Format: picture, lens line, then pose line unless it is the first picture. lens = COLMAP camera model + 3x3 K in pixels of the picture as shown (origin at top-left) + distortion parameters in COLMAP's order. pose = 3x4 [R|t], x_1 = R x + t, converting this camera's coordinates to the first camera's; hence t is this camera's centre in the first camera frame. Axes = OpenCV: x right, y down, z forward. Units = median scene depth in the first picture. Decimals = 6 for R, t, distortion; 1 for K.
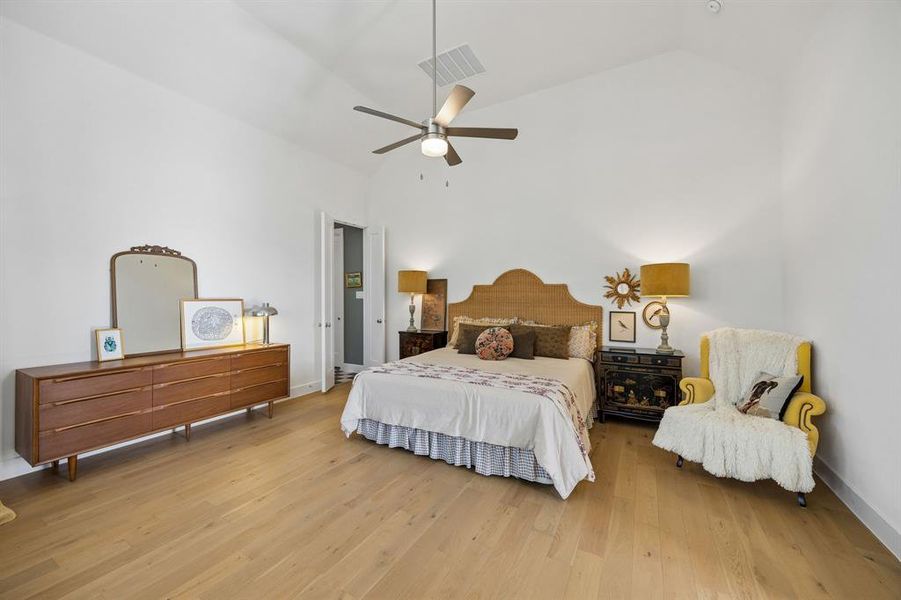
lens RADIAL K [[344.0, 0, 449.0], [0, 344.0, 298.3], [0, 0, 1]] dist [-0.001874, 0.000031]
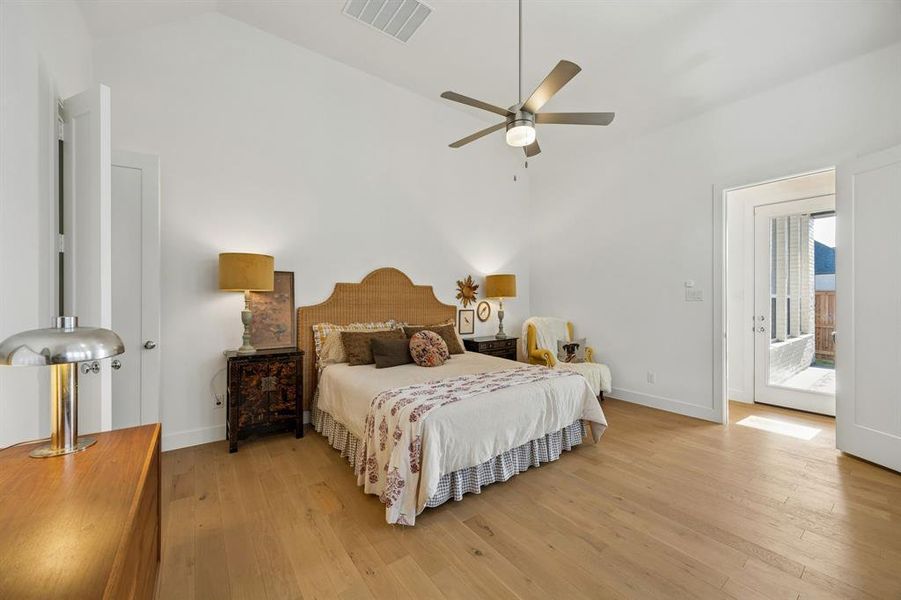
lens RADIAL K [[344.0, 0, 448.3], [0, 344.0, 299.3], [0, 0, 1]] dist [-0.001874, 0.000031]
pose [[0.412204, -0.003745, 0.911084, -0.653179], [0.001098, 0.999993, 0.003614, -0.003904], [-0.911091, -0.000489, 0.412205, 0.539518]]
